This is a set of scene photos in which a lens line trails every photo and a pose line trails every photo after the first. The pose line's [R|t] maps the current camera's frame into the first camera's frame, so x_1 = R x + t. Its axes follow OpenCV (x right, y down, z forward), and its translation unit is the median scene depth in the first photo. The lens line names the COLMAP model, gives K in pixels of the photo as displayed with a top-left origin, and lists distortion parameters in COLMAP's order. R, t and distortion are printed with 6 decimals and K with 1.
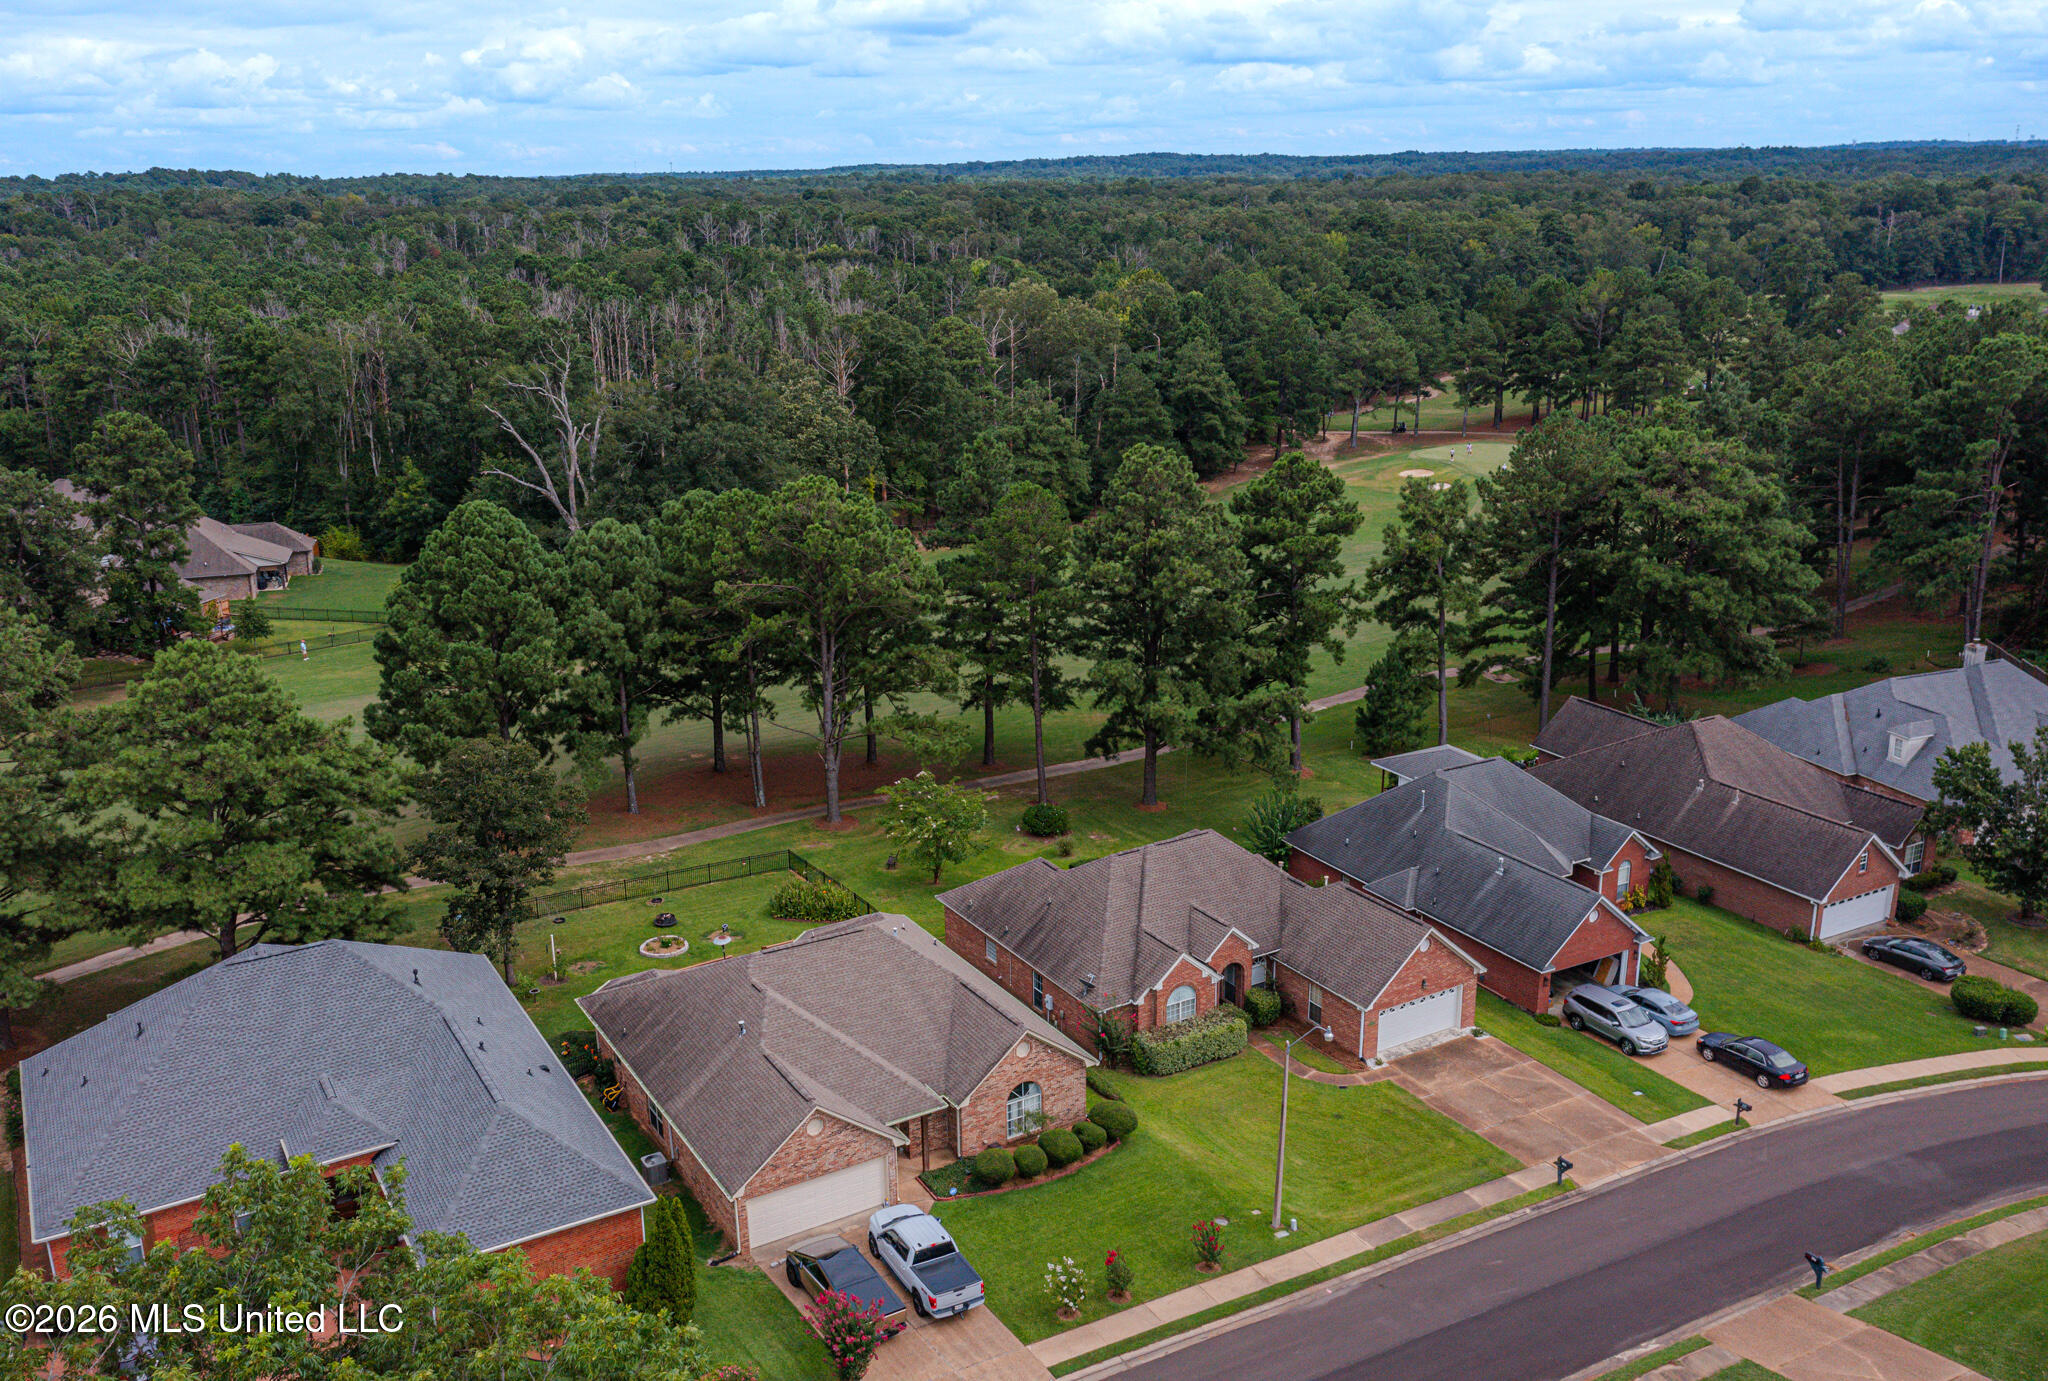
lens RADIAL K [[1715.9, 0, 1024.0], [0, 1715.9, 690.5], [0, 0, 1]] dist [-0.010958, 0.102667]
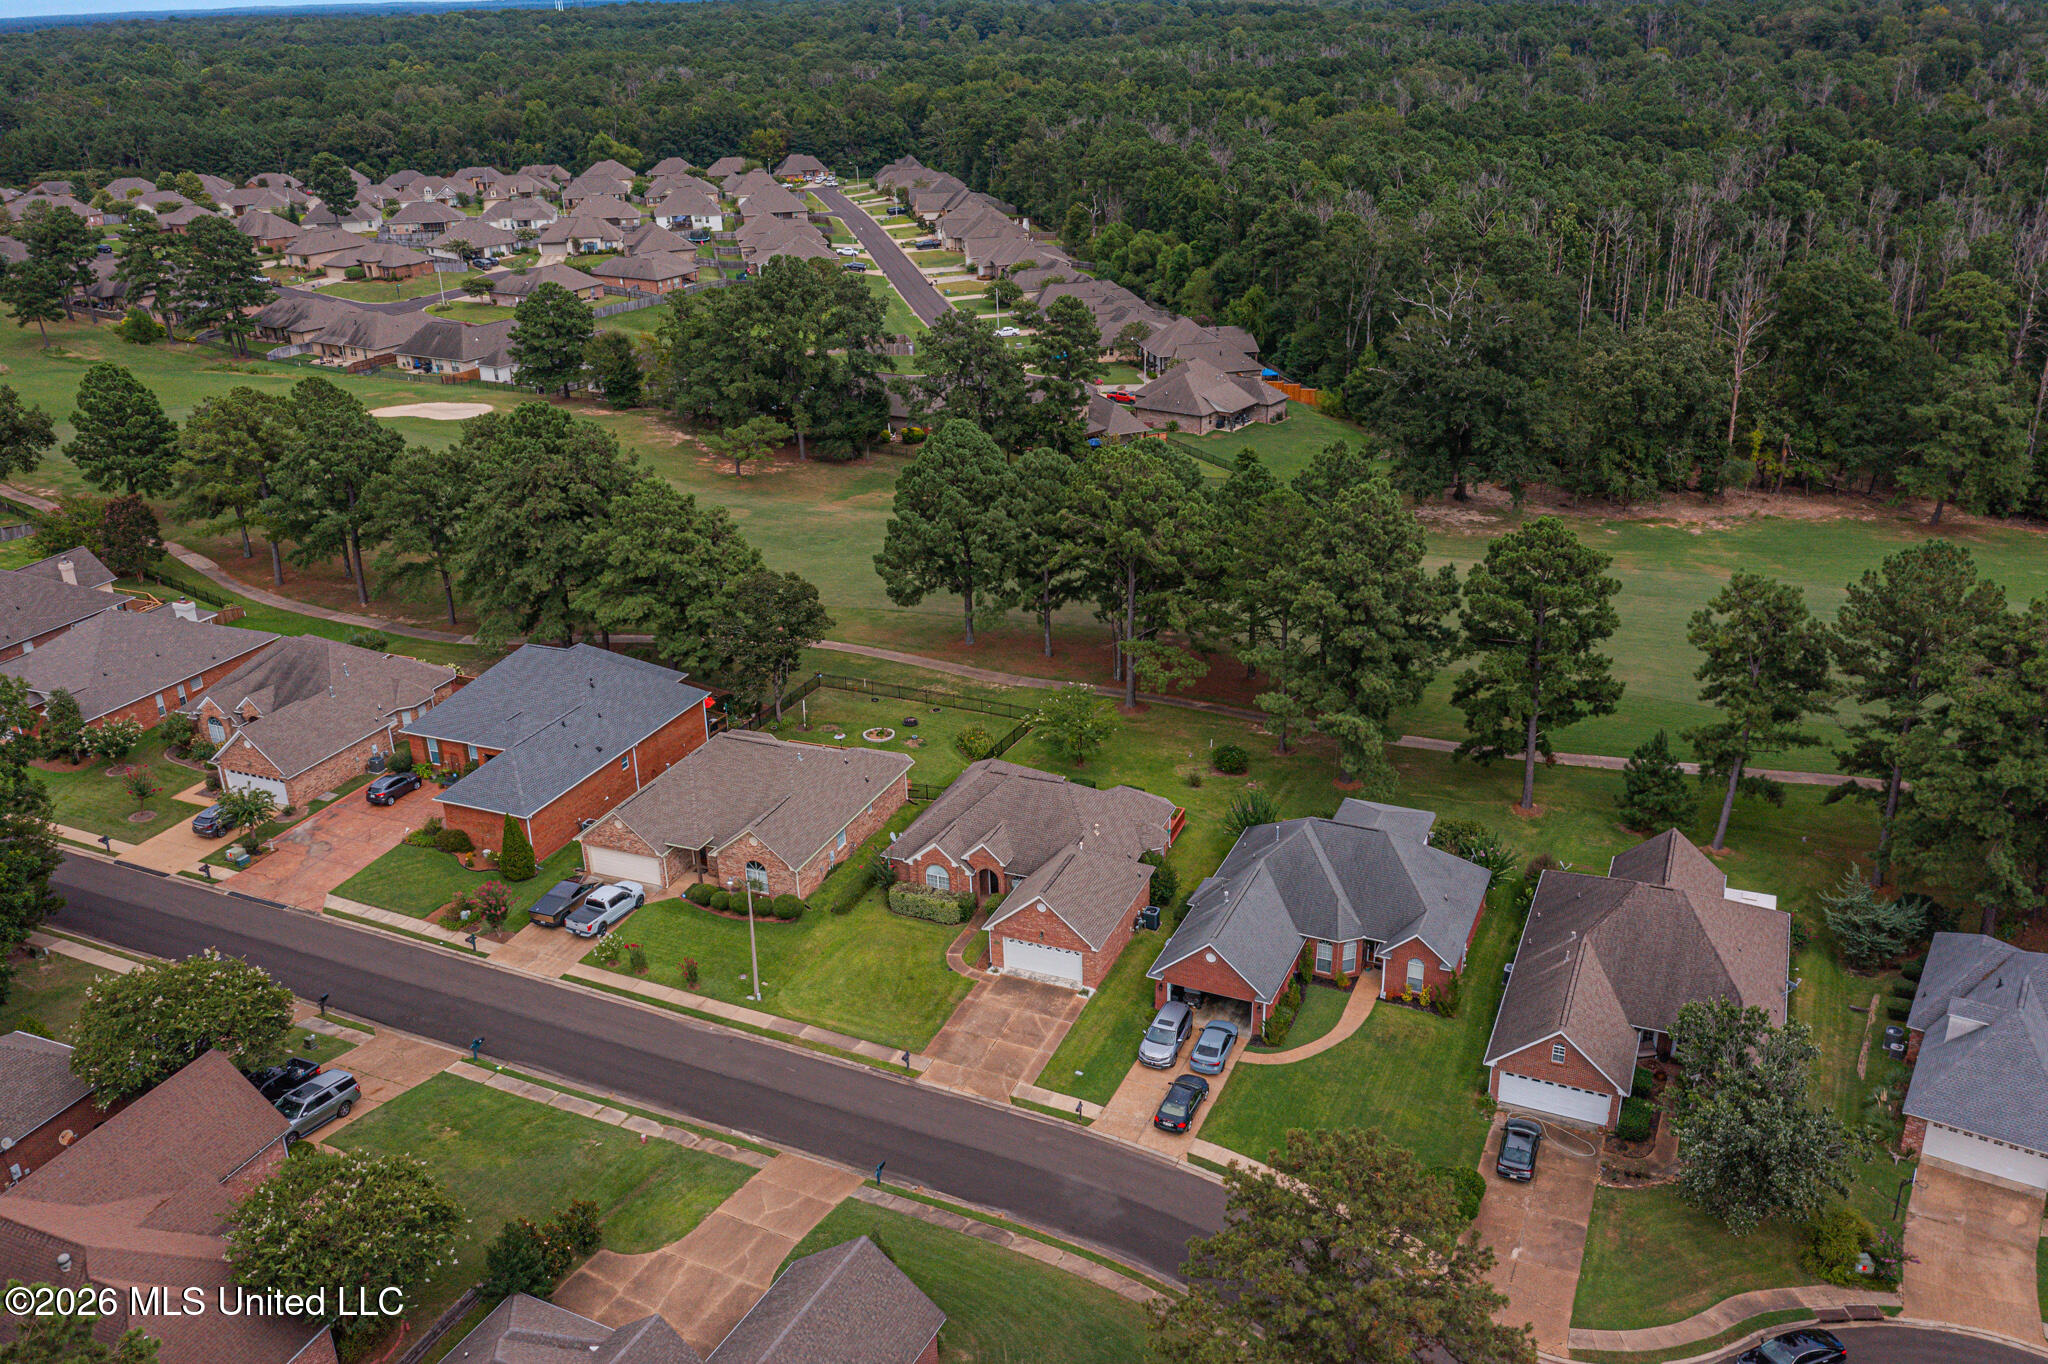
lens RADIAL K [[1654.8, 0, 1015.4], [0, 1654.8, 752.8], [0, 0, 1]] dist [-0.002753, 0.003118]
pose [[0.592134, 0.335287, -0.732776, 1.098298], [-0.212934, 0.942112, 0.259004, -0.283579], [0.777198, 0.002668, 0.629250, 0.183676]]
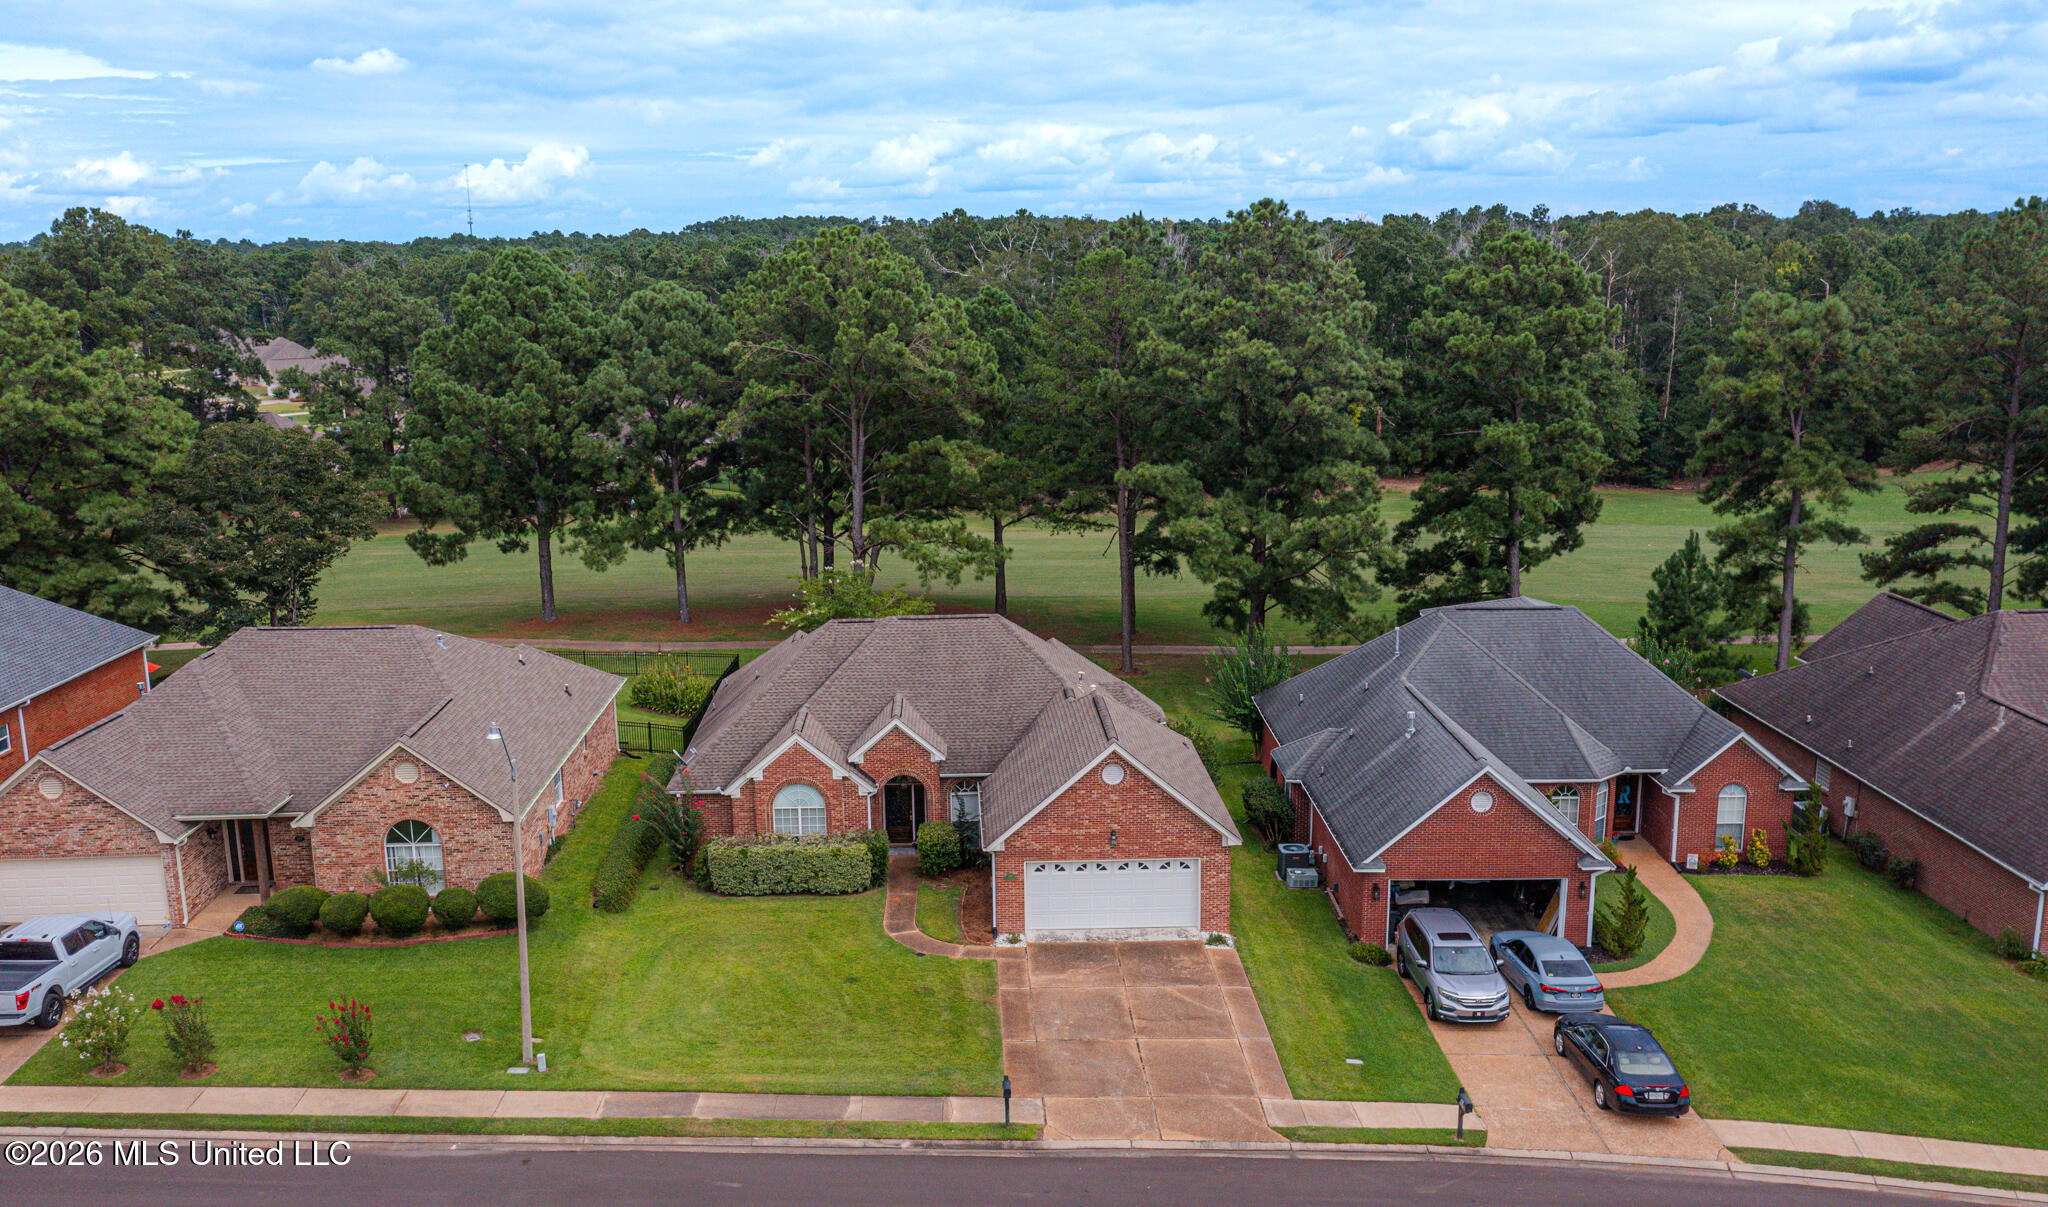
lens RADIAL K [[1731.7, 0, 996.2], [0, 1731.7, 663.4], [0, 0, 1]] dist [0.011218, 0.011277]
pose [[0.869705, 0.110491, -0.481045, 0.494216], [-0.136180, 0.990508, -0.018696, 0.124524], [0.474413, 0.081769, 0.876496, 0.408719]]
